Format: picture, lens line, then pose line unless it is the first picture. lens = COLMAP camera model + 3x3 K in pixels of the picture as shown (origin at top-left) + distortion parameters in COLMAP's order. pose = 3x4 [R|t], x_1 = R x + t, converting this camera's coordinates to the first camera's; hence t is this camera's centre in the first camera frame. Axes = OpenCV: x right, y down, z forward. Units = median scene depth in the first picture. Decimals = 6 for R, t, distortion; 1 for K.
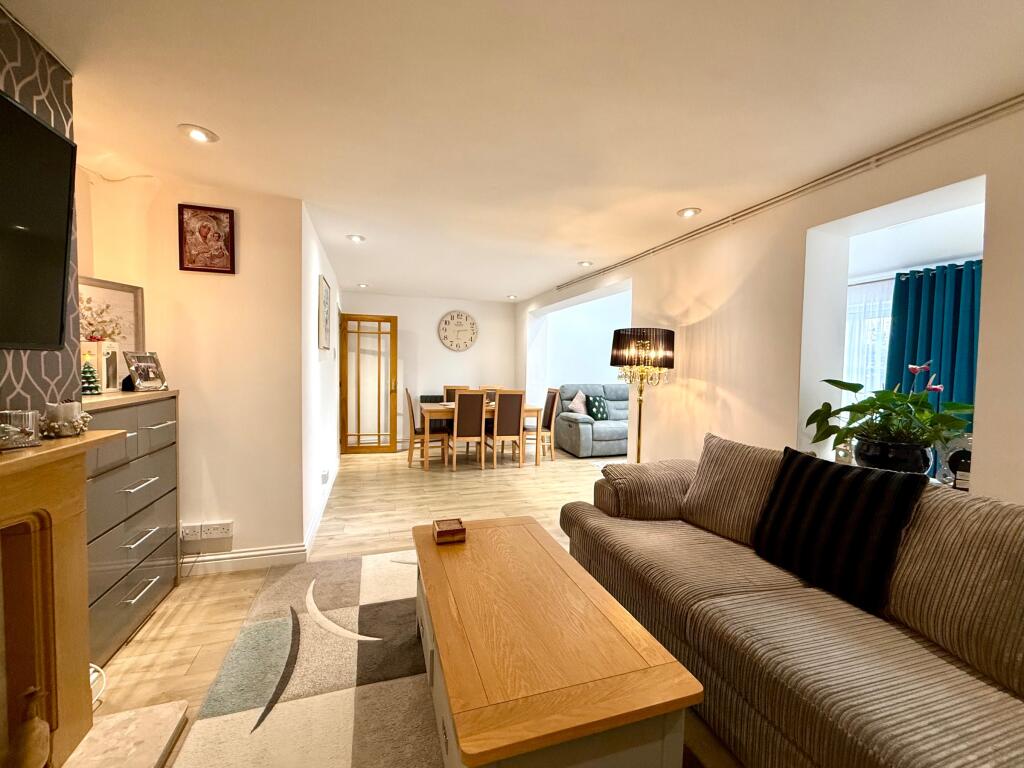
lens RADIAL K [[422.3, 0, 512.0], [0, 422.3, 384.0], [0, 0, 1]] dist [0.002678, 0.000866]
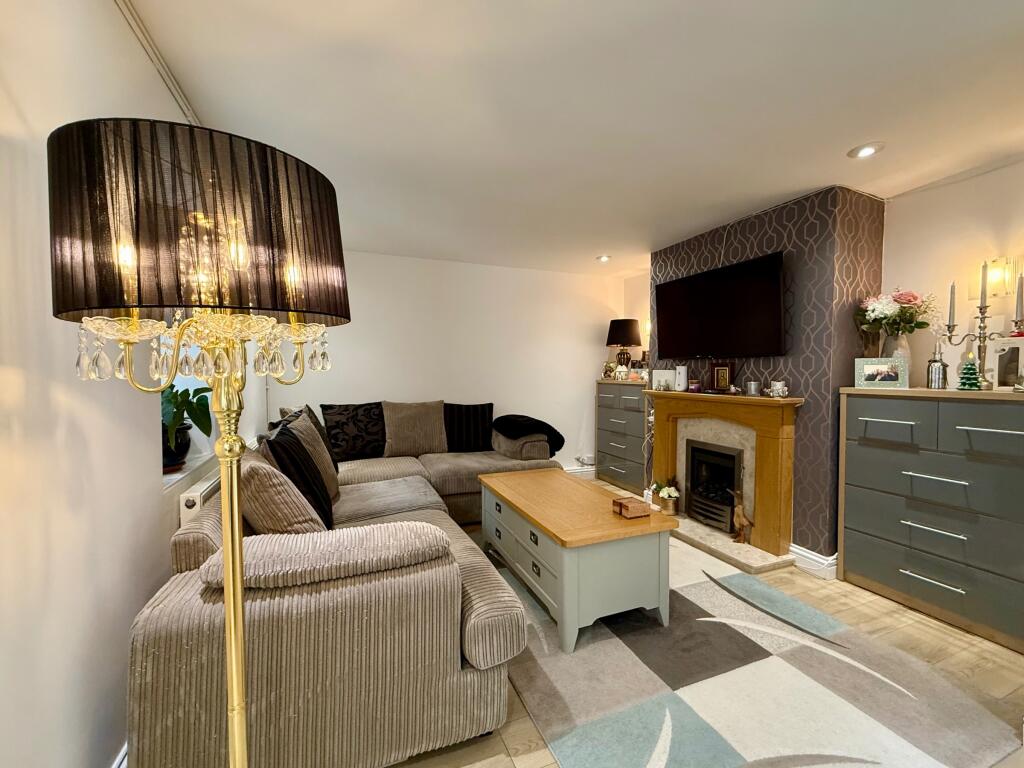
lens RADIAL K [[422.3, 0, 512.0], [0, 422.3, 384.0], [0, 0, 1]] dist [0.002678, 0.000866]
pose [[-0.997257, -0.020605, -0.071087, 0.214807], [-0.025690, 0.997119, 0.071364, -0.034404], [0.069412, 0.072994, -0.994914, 1.819562]]
